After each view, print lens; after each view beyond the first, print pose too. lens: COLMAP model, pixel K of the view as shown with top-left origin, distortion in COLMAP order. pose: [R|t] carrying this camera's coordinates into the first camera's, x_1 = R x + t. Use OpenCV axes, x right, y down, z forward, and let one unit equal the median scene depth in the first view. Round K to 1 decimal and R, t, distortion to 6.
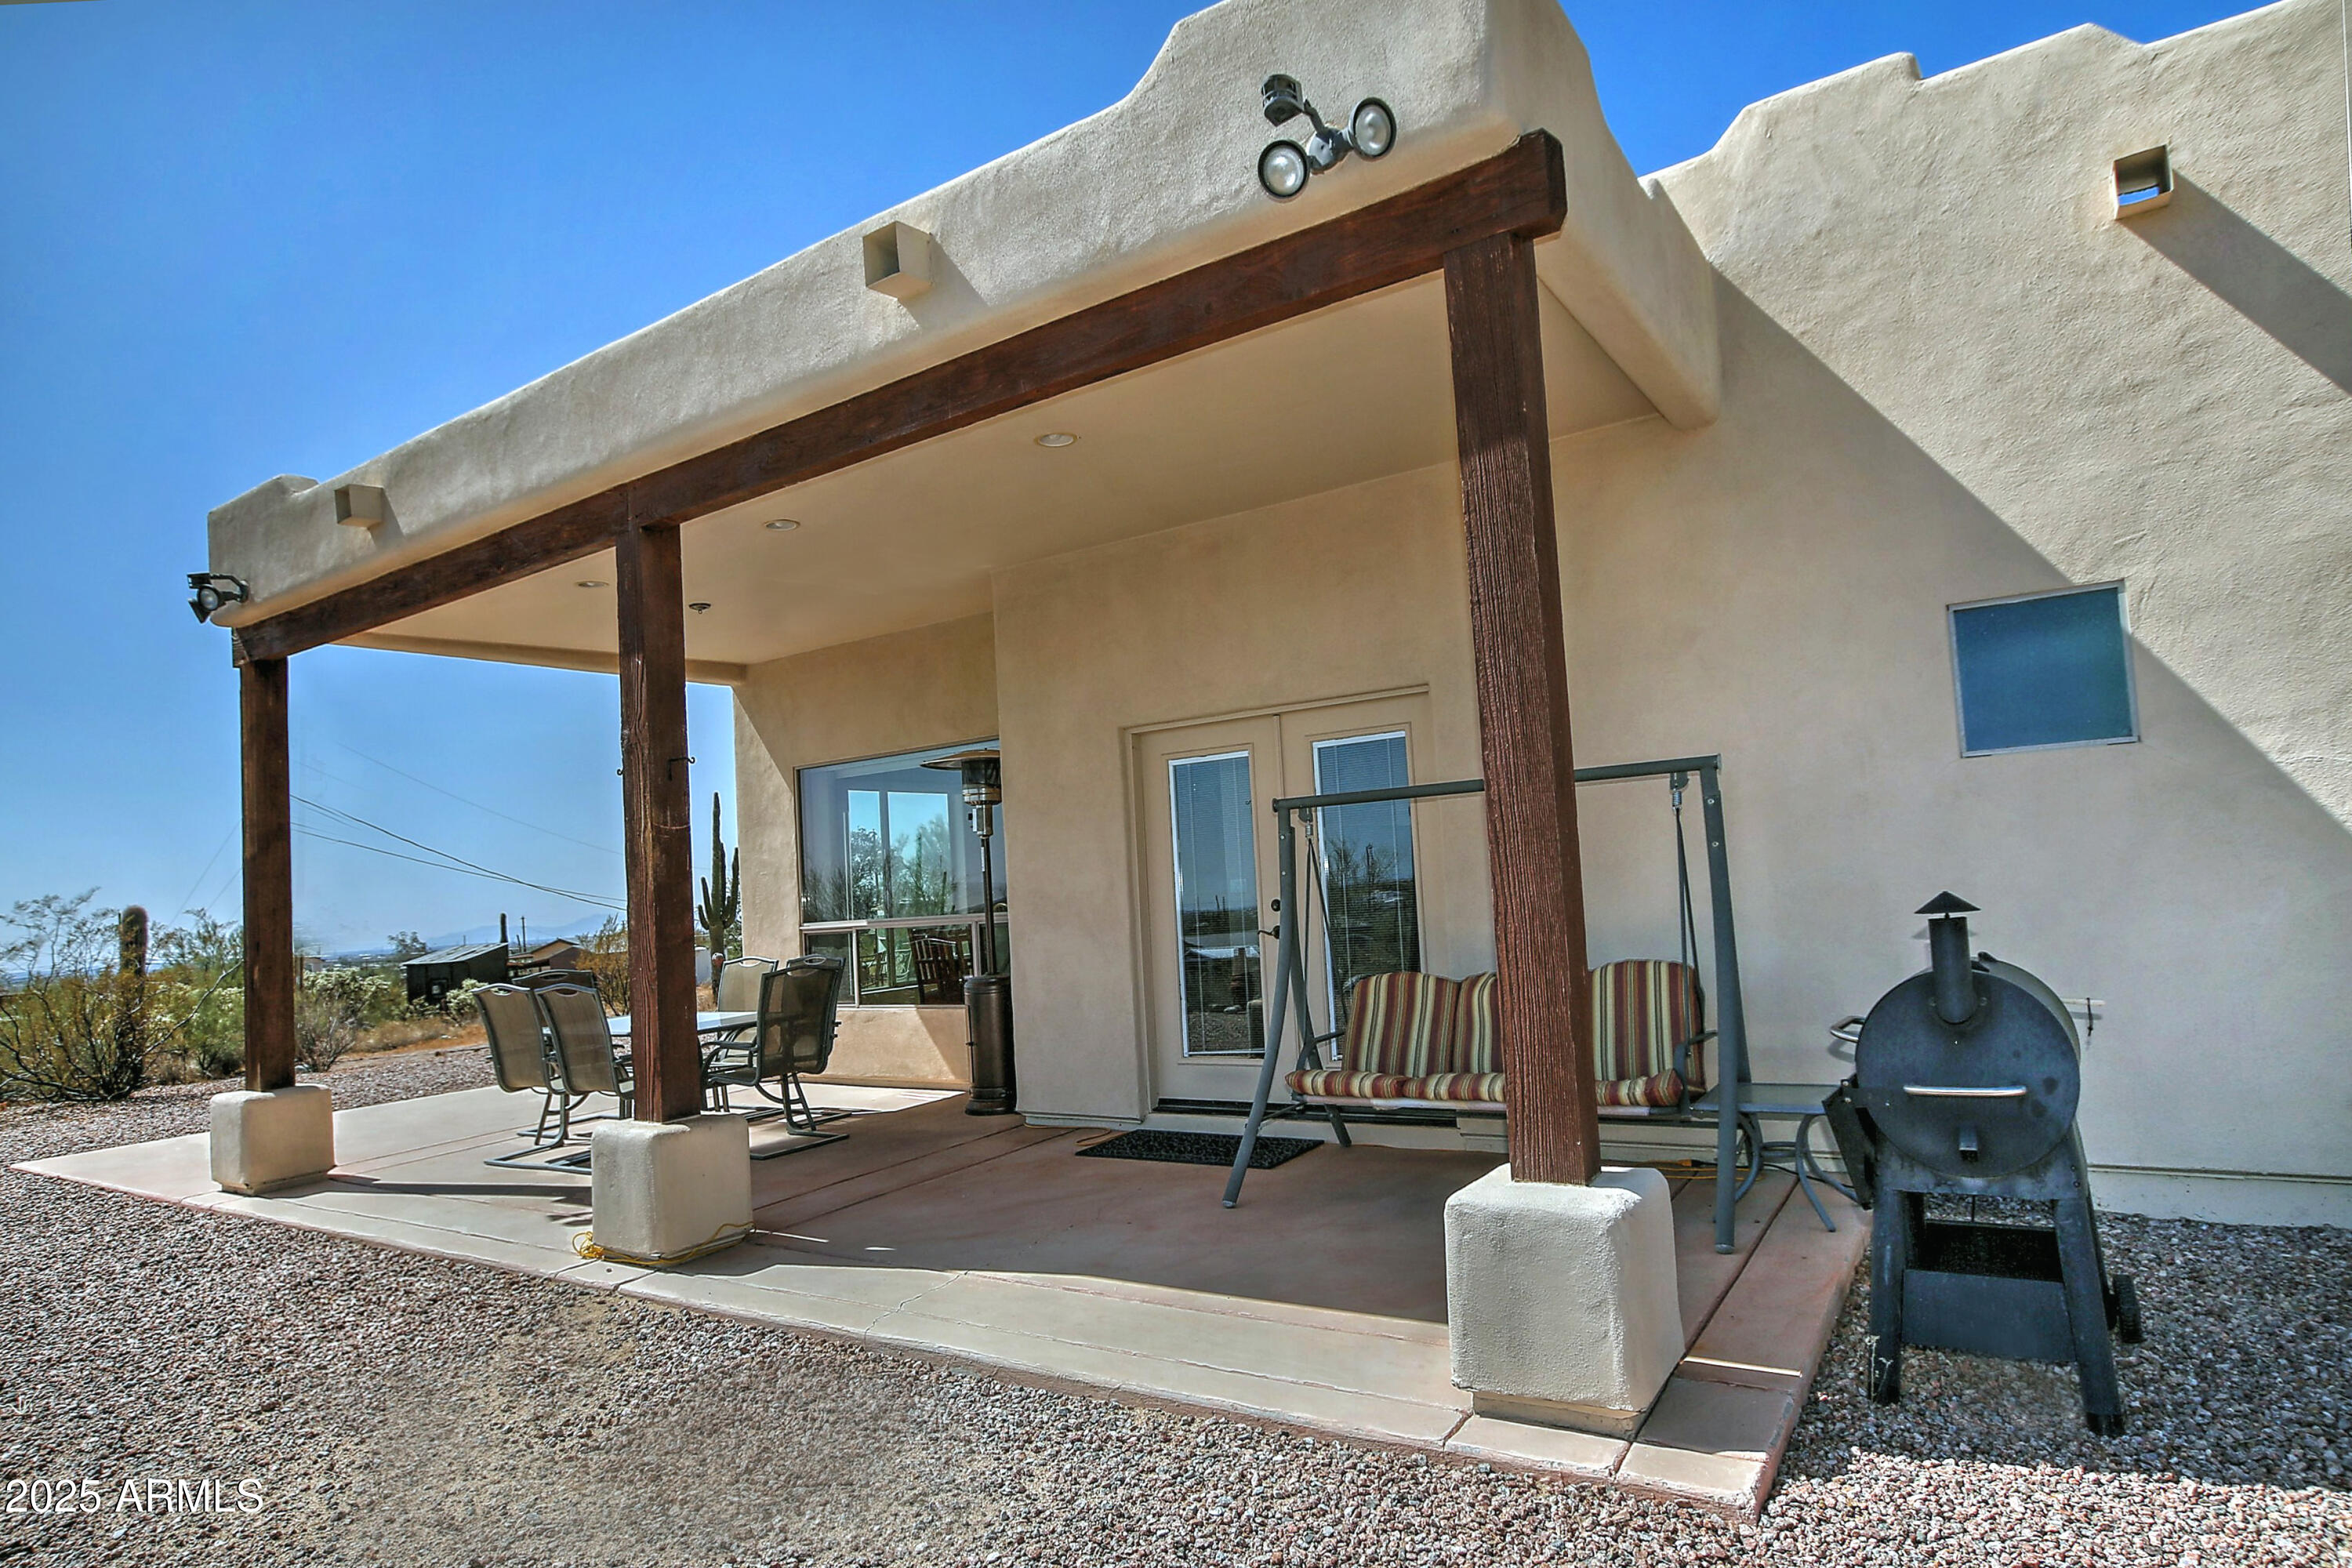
lens RADIAL K [[1298.5, 0, 1173.1], [0, 1298.5, 804.1], [0, 0, 1]] dist [-0.033965, 0.001246]
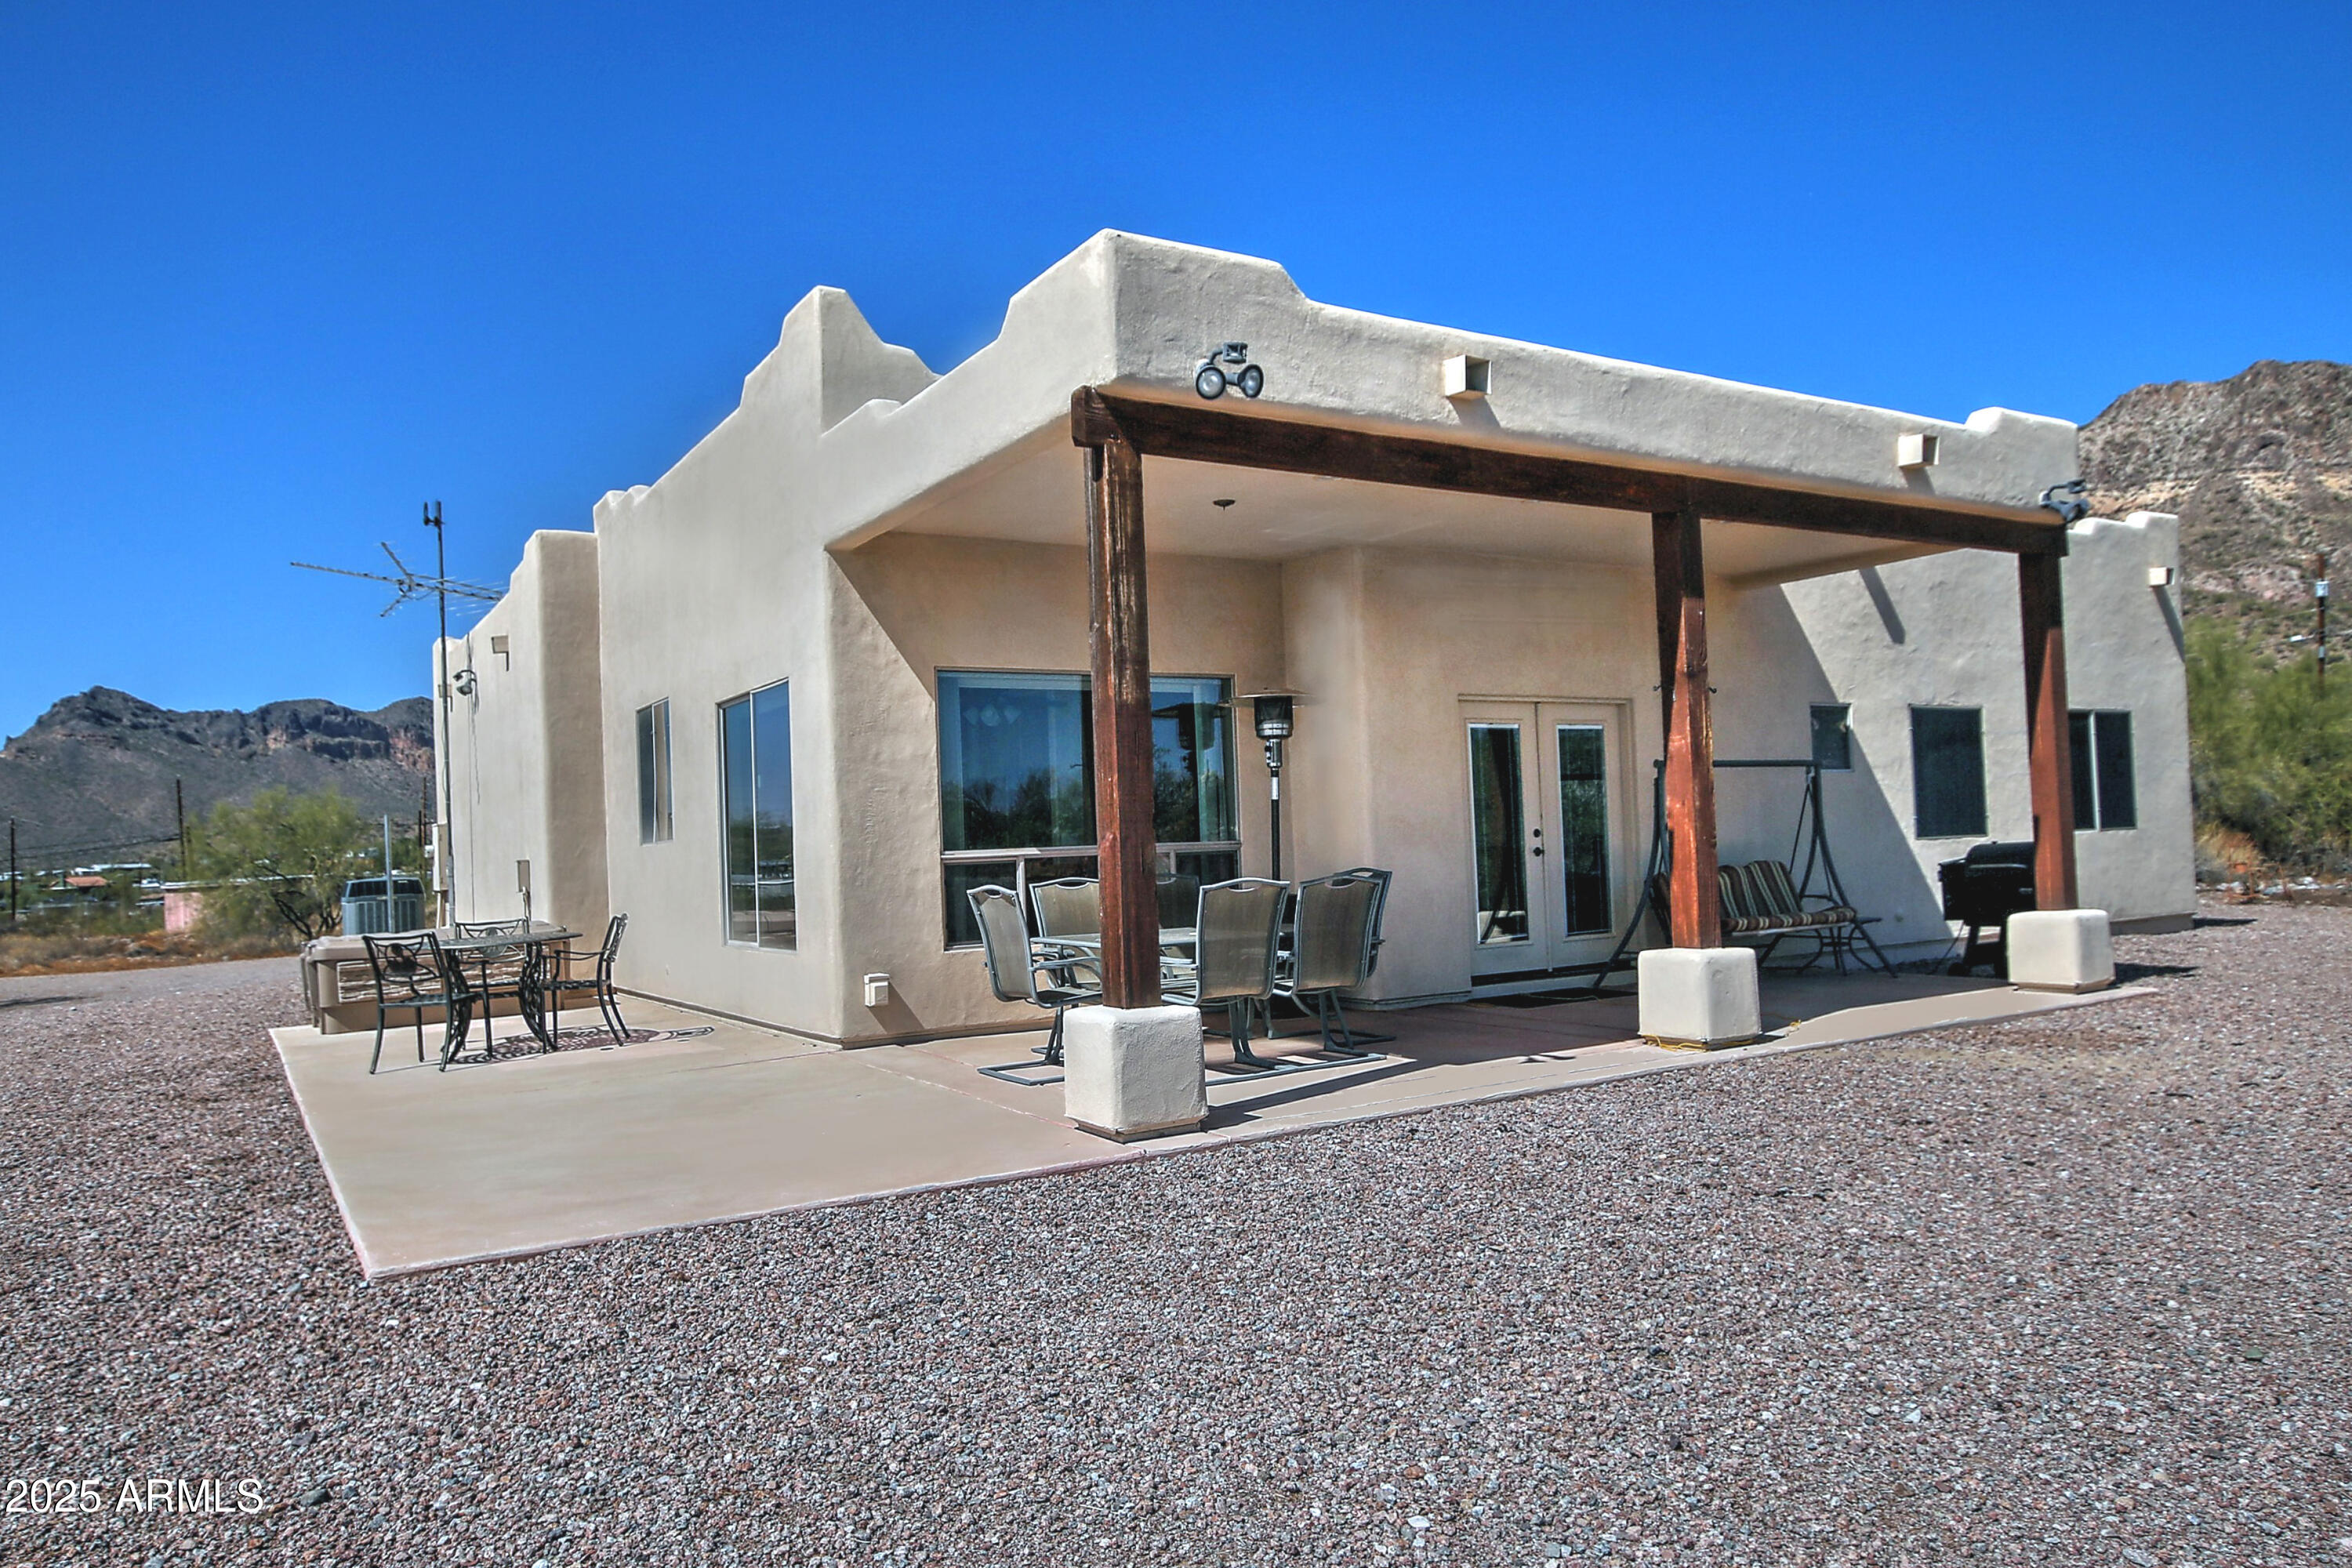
lens RADIAL K [[1559.0, 0, 1176.0], [0, 1559.0, 784.0], [0, 0, 1]] dist [0.002242, 0.000307]
pose [[0.419332, 0.088572, 0.903502, -1.675757], [-0.040666, 0.996063, -0.078772, 0.178156], [-0.906922, -0.003710, 0.421282, 0.633893]]
